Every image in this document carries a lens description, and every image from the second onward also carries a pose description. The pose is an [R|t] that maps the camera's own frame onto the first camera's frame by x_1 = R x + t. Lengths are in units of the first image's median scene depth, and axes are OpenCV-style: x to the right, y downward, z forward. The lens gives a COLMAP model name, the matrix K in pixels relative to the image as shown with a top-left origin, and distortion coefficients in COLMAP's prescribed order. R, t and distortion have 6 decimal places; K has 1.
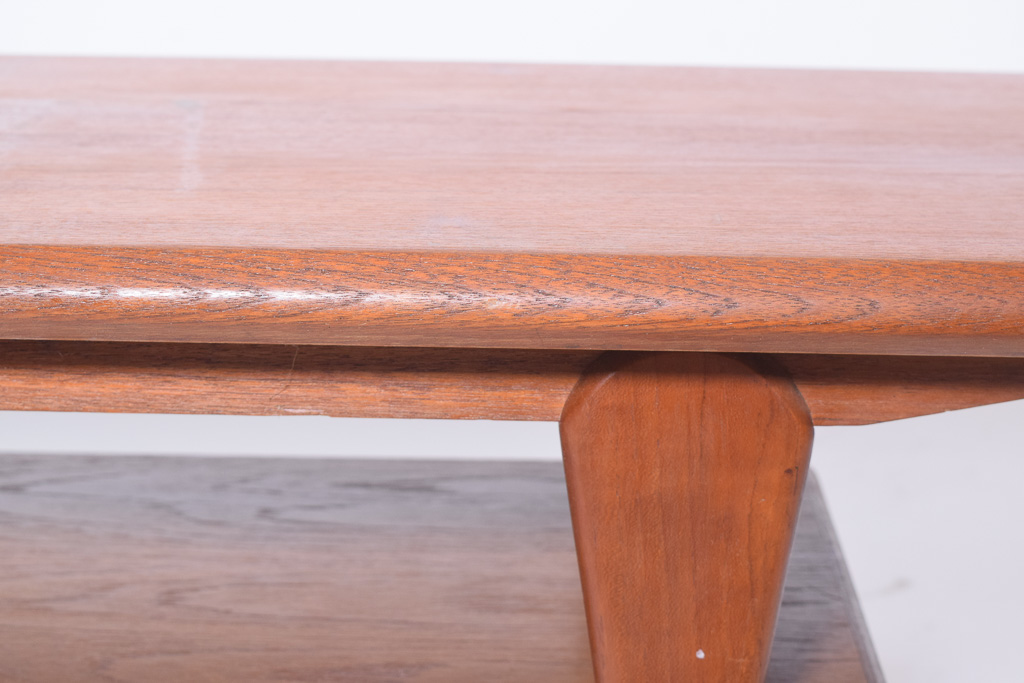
lens RADIAL K [[2198.4, 0, 506.3], [0, 2198.4, 336.1], [0, 0, 1]] dist [-0.029368, 0.000000]
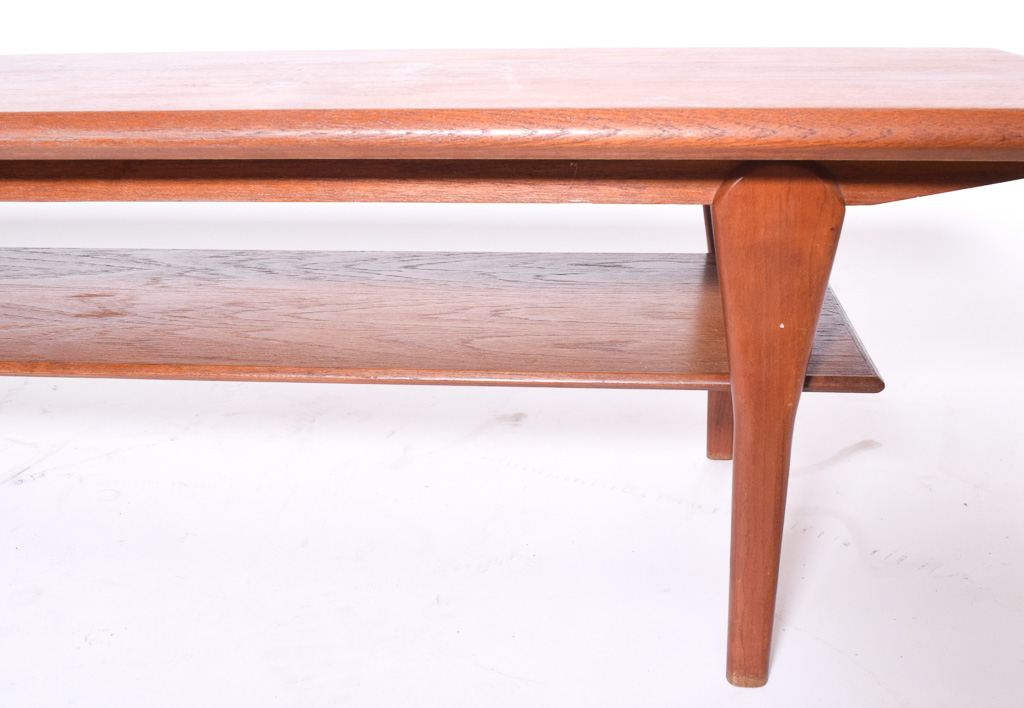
lens RADIAL K [[1072.4, 0, 522.0], [0, 1072.4, 364.9], [0, 0, 1]] dist [0.011085, 0.000000]
pose [[0.997119, 0.001837, -0.075829, -0.070361], [0.006578, 0.993846, 0.110577, 0.073434], [0.075565, -0.110757, 0.990971, 0.035262]]
